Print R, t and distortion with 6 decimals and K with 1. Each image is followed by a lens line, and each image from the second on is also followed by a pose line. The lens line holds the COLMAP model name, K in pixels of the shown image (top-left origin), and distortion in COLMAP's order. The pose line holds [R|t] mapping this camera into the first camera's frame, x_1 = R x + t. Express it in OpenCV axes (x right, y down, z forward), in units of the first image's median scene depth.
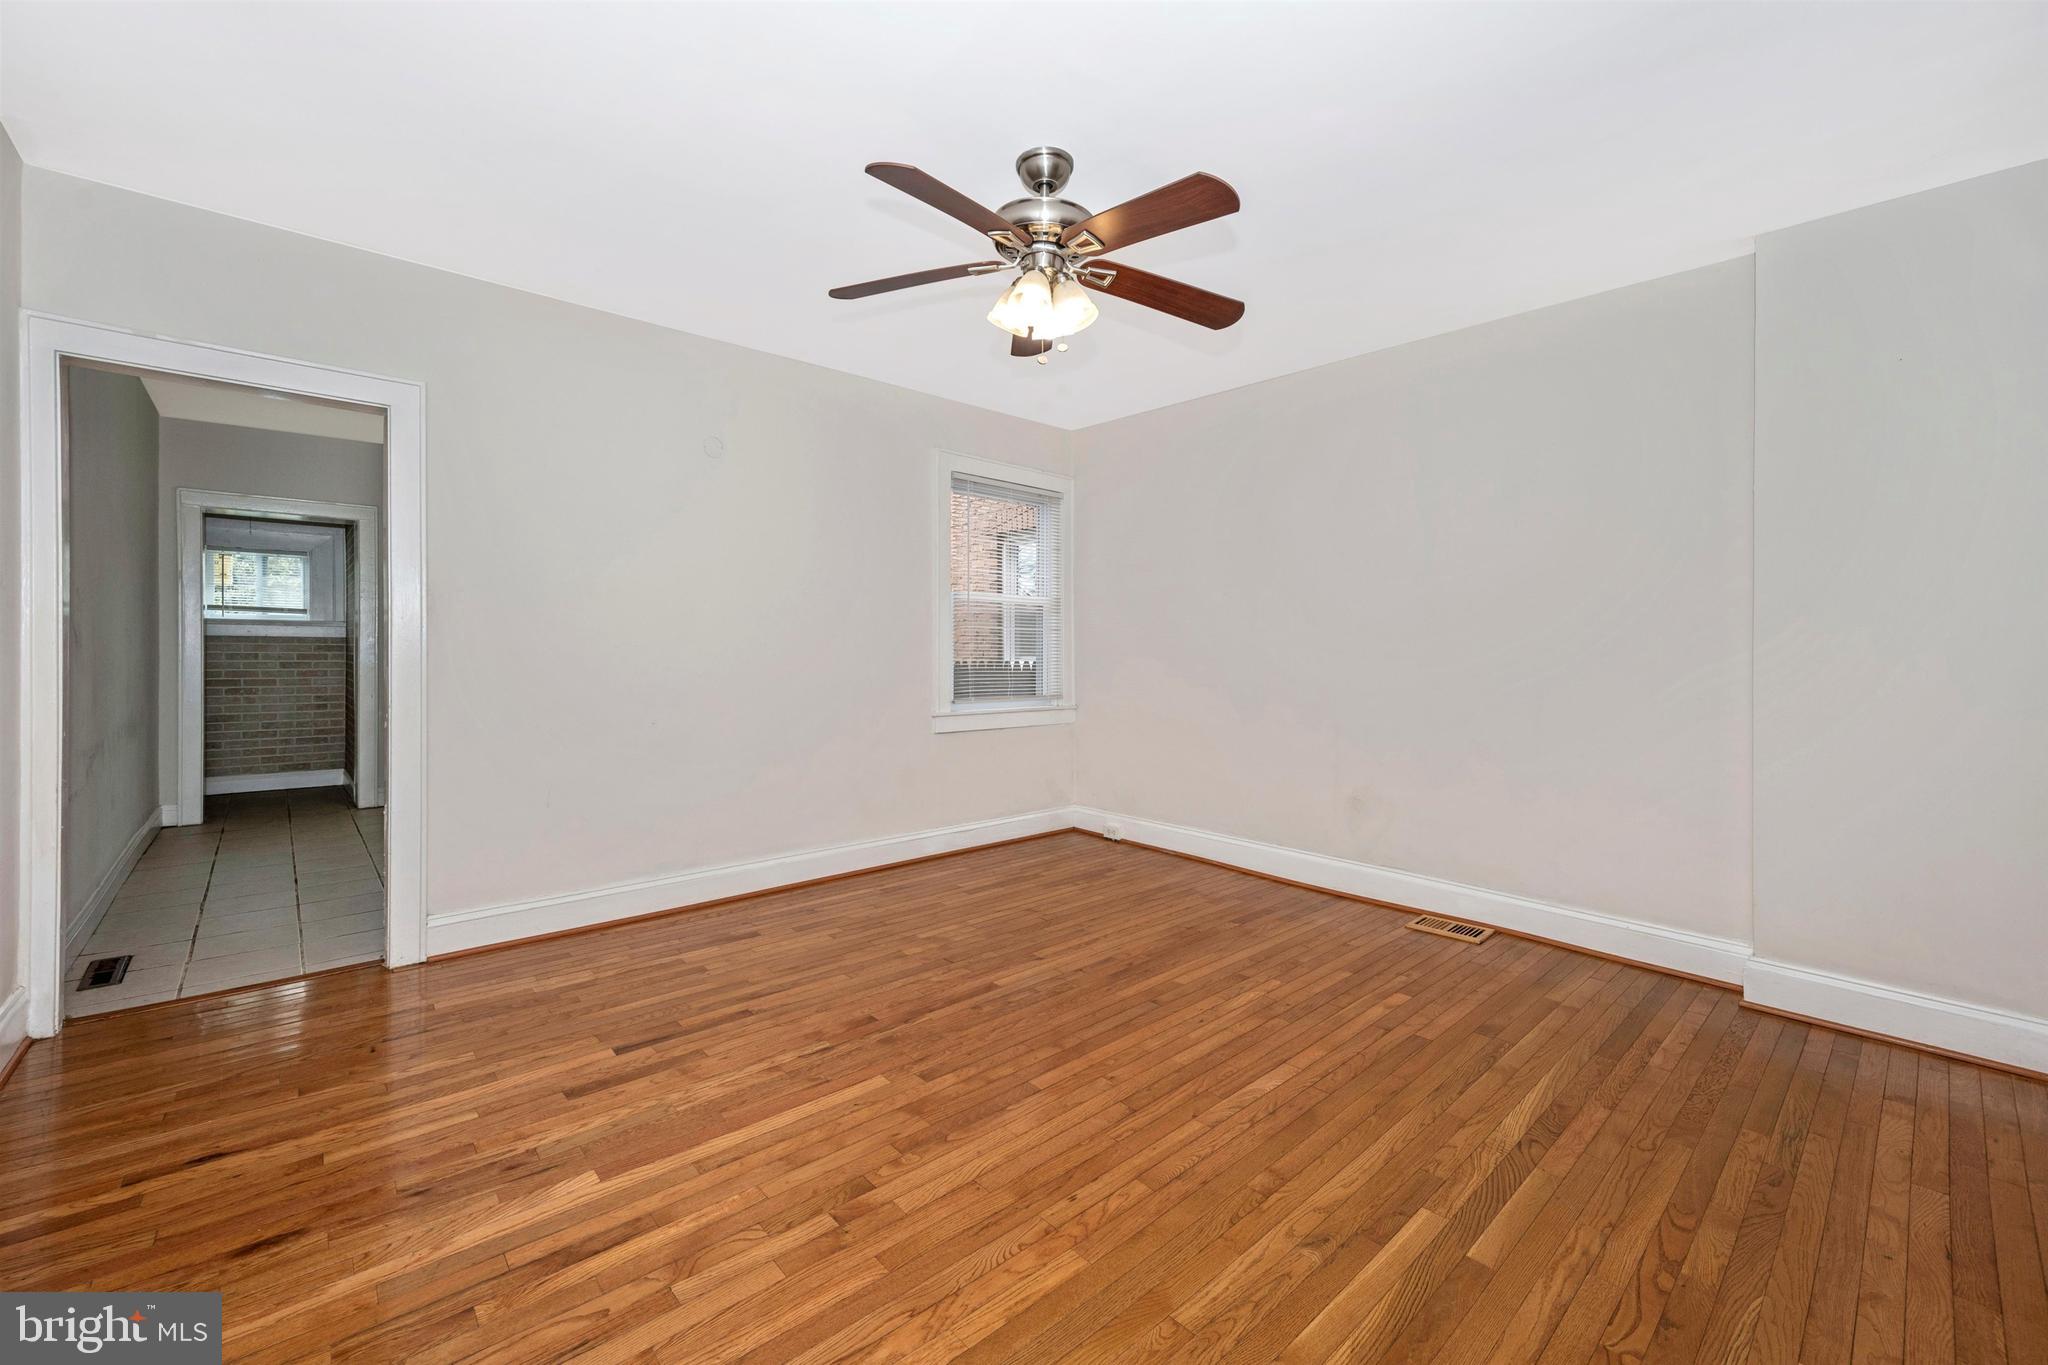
lens RADIAL K [[823.0, 0, 1035.4], [0, 823.0, 651.4], [0, 0, 1]] dist [0.004292, -0.000369]
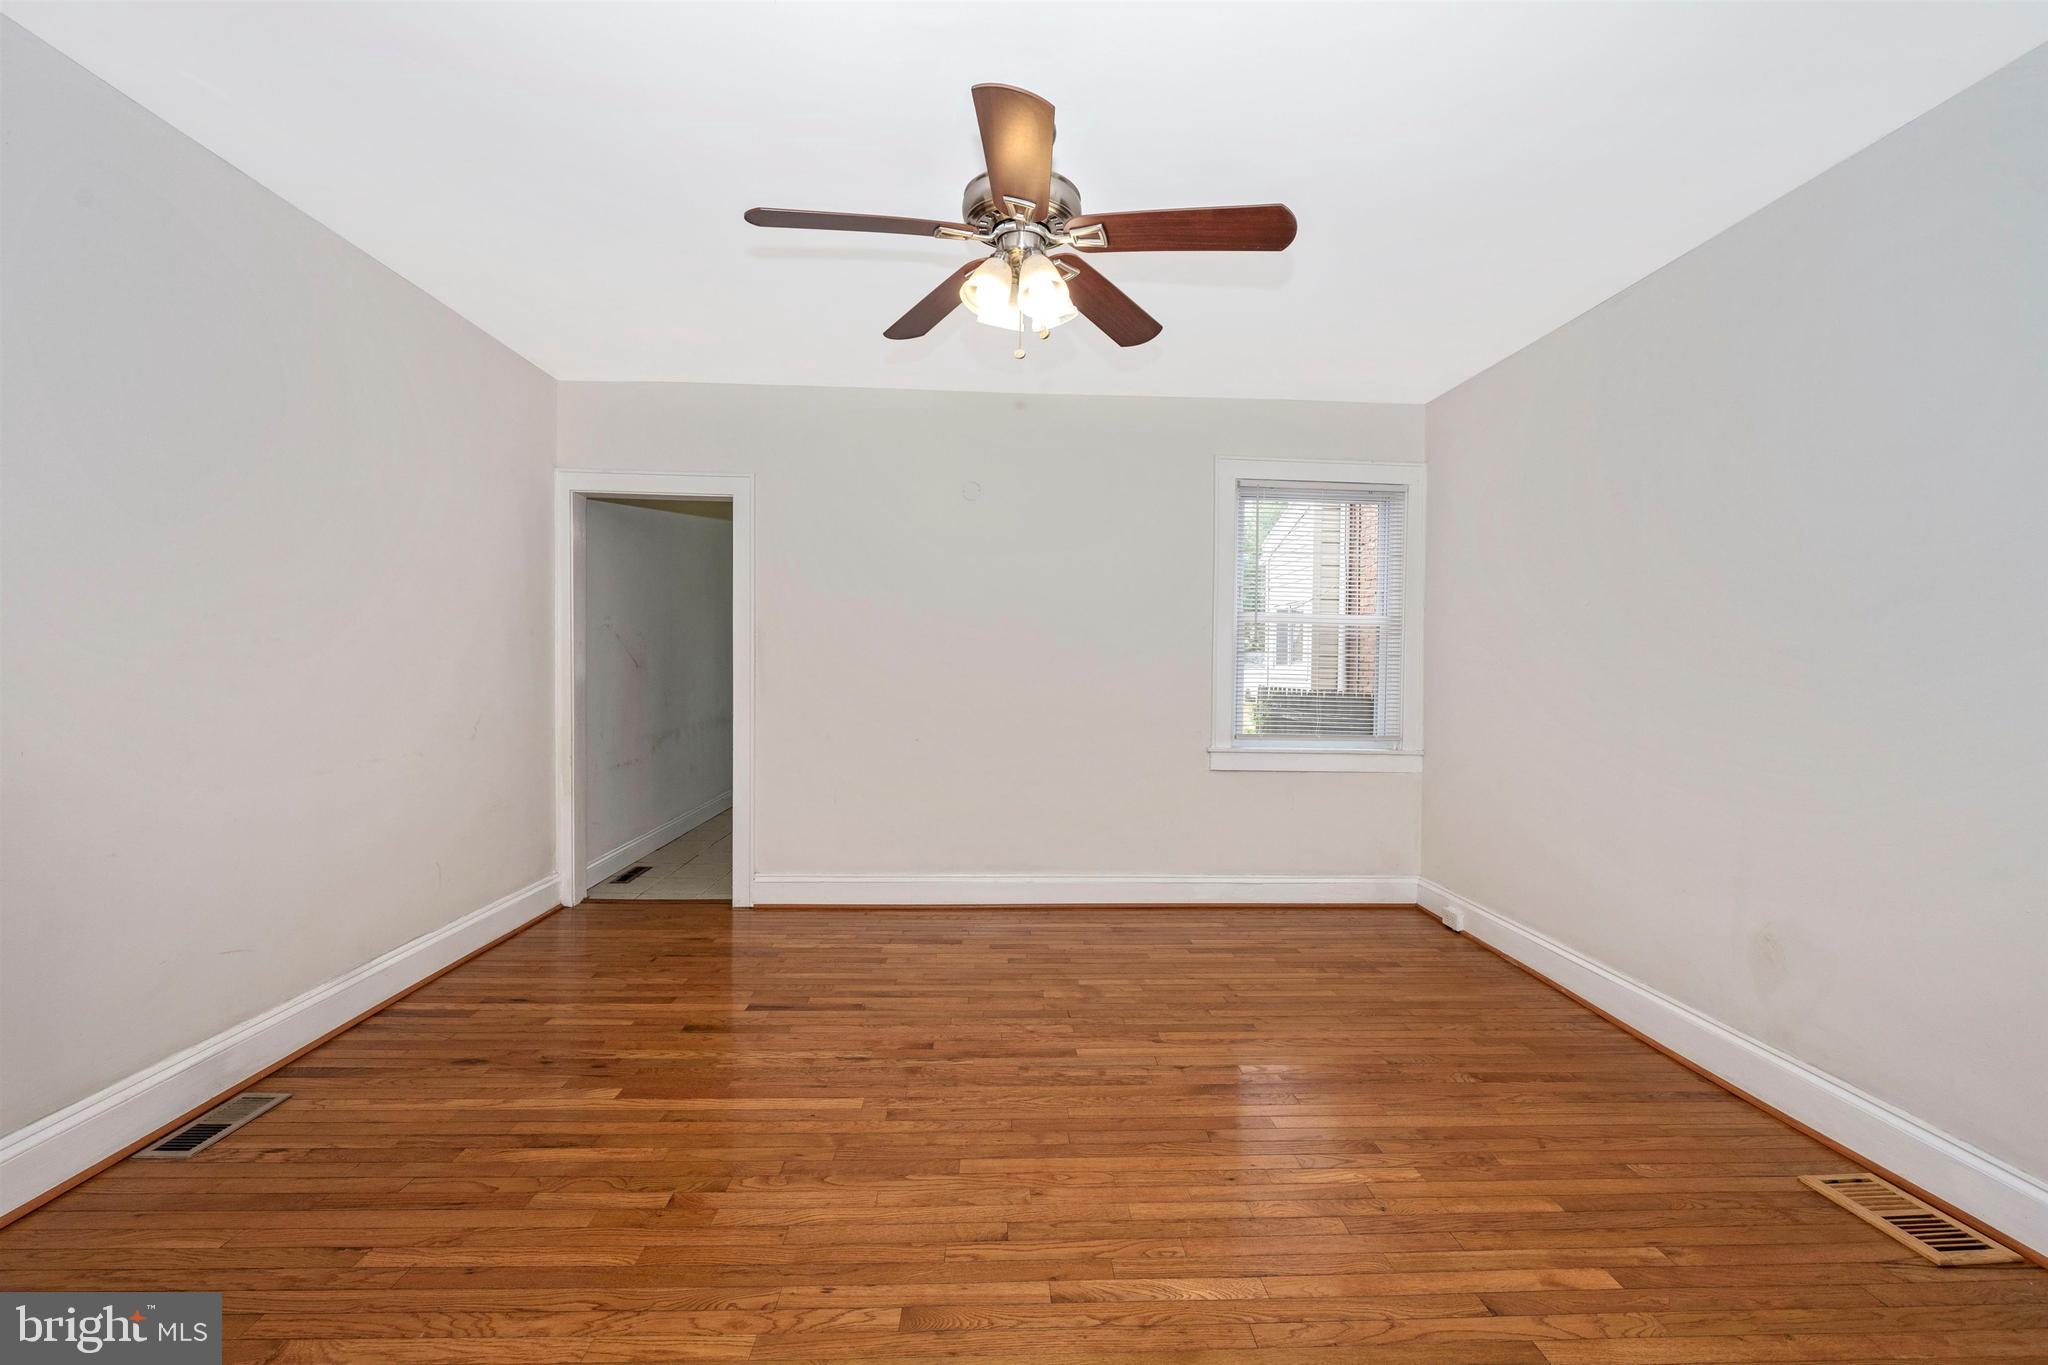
lens RADIAL K [[823.0, 0, 1015.6], [0, 823.0, 675.0], [0, 0, 1]] dist [0.004292, -0.000369]
pose [[0.771828, 0.011026, -0.635736, 0.510769], [-0.010990, 0.999932, 0.004001, -0.012108], [0.635737, 0.003899, 0.771896, 0.284049]]
